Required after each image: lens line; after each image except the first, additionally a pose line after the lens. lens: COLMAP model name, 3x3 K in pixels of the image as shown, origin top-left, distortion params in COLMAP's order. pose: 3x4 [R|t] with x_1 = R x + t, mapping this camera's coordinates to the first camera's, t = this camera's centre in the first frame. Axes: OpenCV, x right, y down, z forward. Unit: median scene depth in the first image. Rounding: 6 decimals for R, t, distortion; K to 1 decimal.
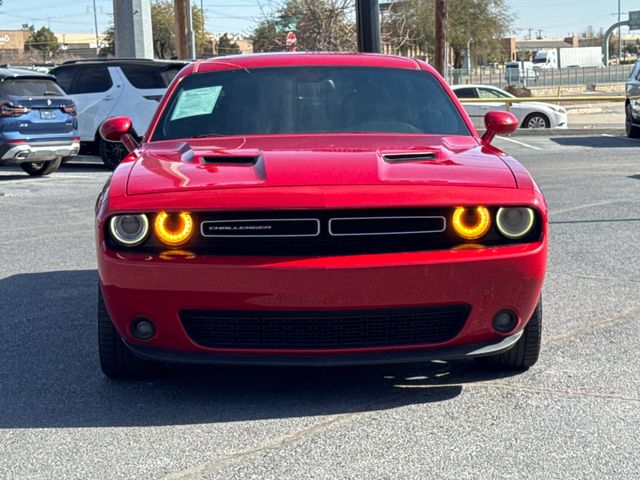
lens RADIAL K [[1623.3, 0, 320.0], [0, 1623.3, 240.0], [0, 0, 1]] dist [0.111913, 0.750180]
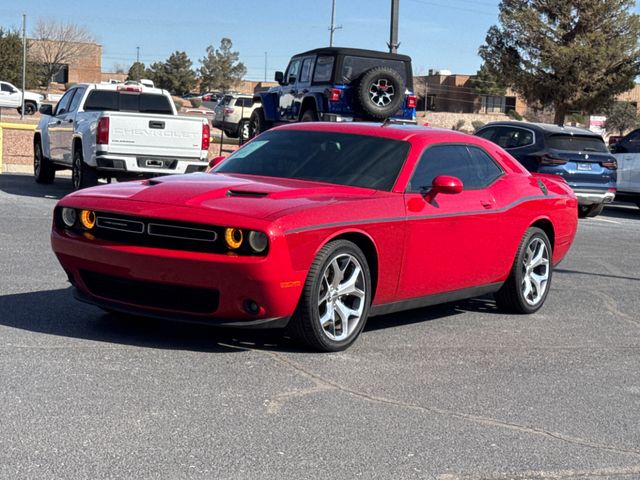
lens RADIAL K [[1623.3, 0, 320.0], [0, 1623.3, 240.0], [0, 0, 1]] dist [0.111913, 0.750180]
pose [[0.727927, 0.115395, -0.675874, 0.516588], [-0.135586, 0.990497, 0.023083, -0.024282], [0.672115, 0.074836, 0.736655, -0.022506]]
